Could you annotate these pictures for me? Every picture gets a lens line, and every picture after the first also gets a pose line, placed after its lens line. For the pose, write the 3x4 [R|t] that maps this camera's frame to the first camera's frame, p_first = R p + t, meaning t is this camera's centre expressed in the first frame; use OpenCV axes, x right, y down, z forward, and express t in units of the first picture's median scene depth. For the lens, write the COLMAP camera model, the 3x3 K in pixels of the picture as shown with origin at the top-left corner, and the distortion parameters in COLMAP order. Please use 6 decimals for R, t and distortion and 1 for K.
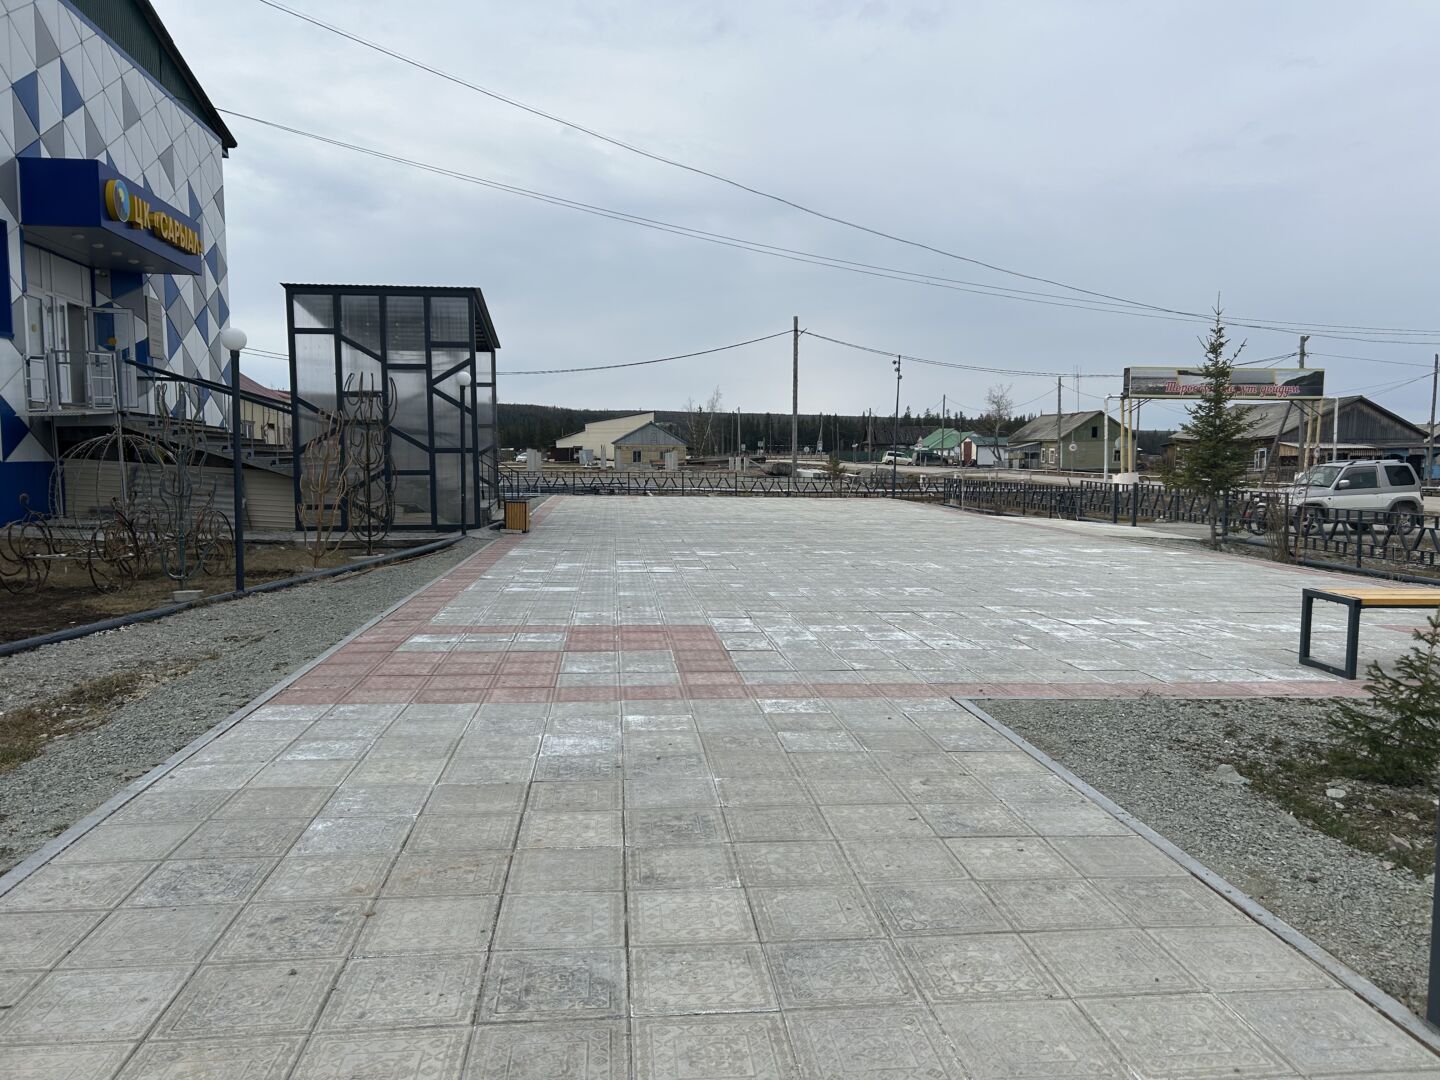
lens RADIAL K [[1078.2, 0, 715.7], [0, 1078.2, 545.5], [0, 0, 1]] dist [0.039108, -0.034801]
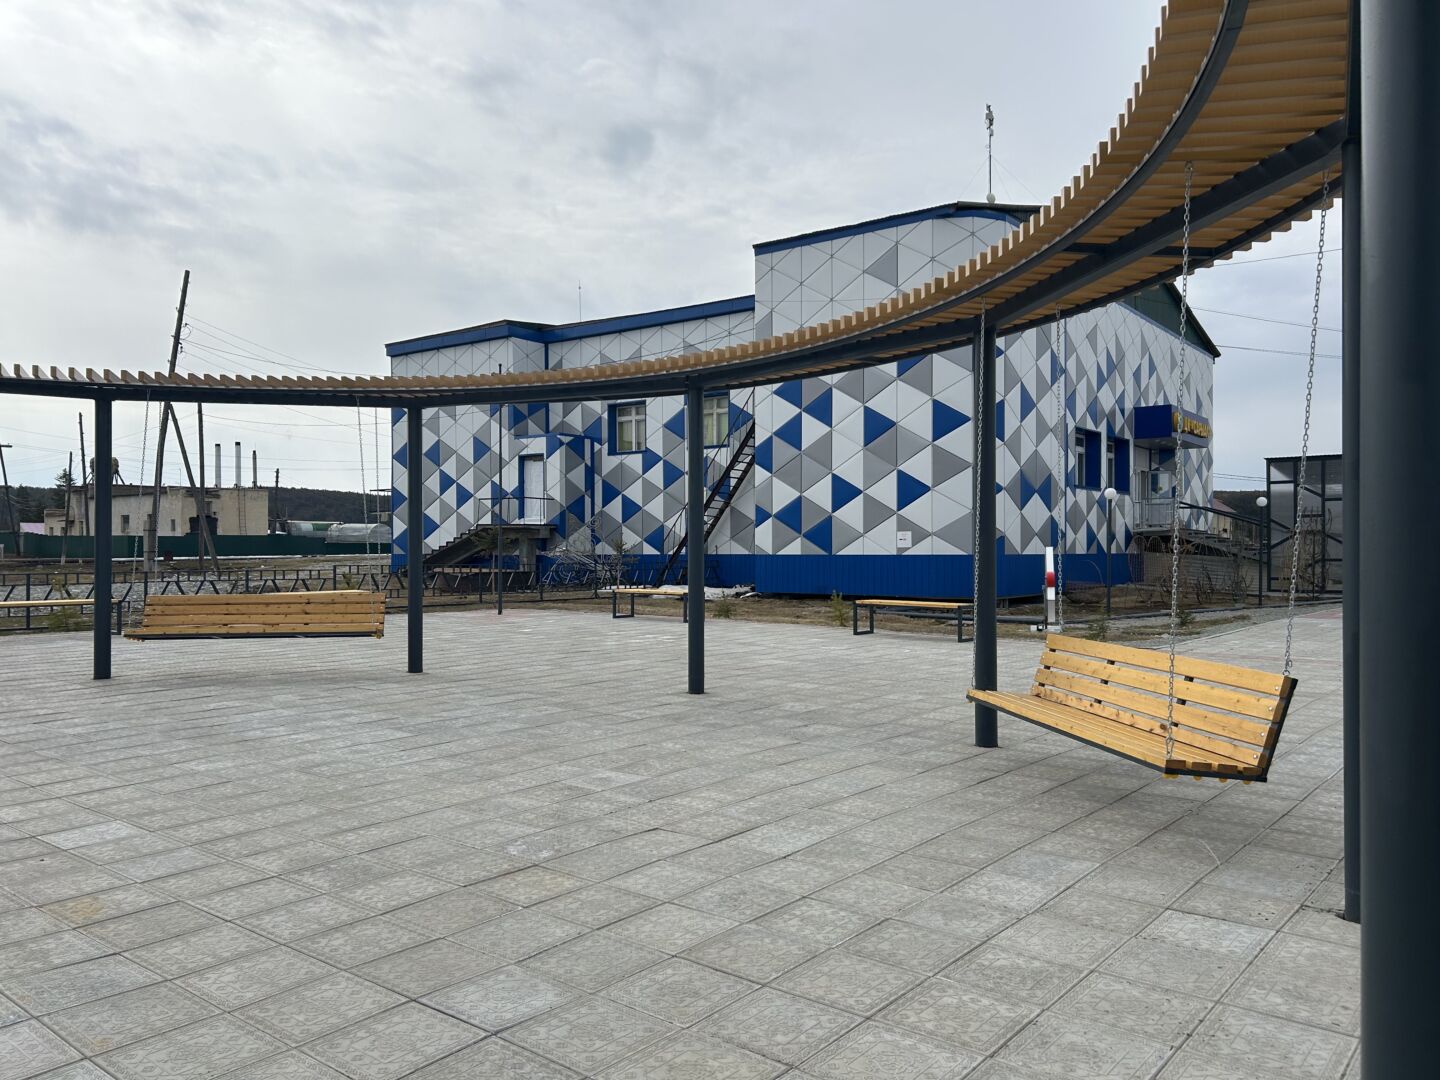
lens RADIAL K [[1078.2, 0, 718.8], [0, 1078.2, 547.7], [0, 0, 1]] dist [0.039108, -0.034801]
pose [[0.703118, -0.002293, -0.711069, 0.222602], [-0.060075, 0.996228, -0.062616, 0.070240], [0.708531, 0.086744, 0.700328, -0.794954]]
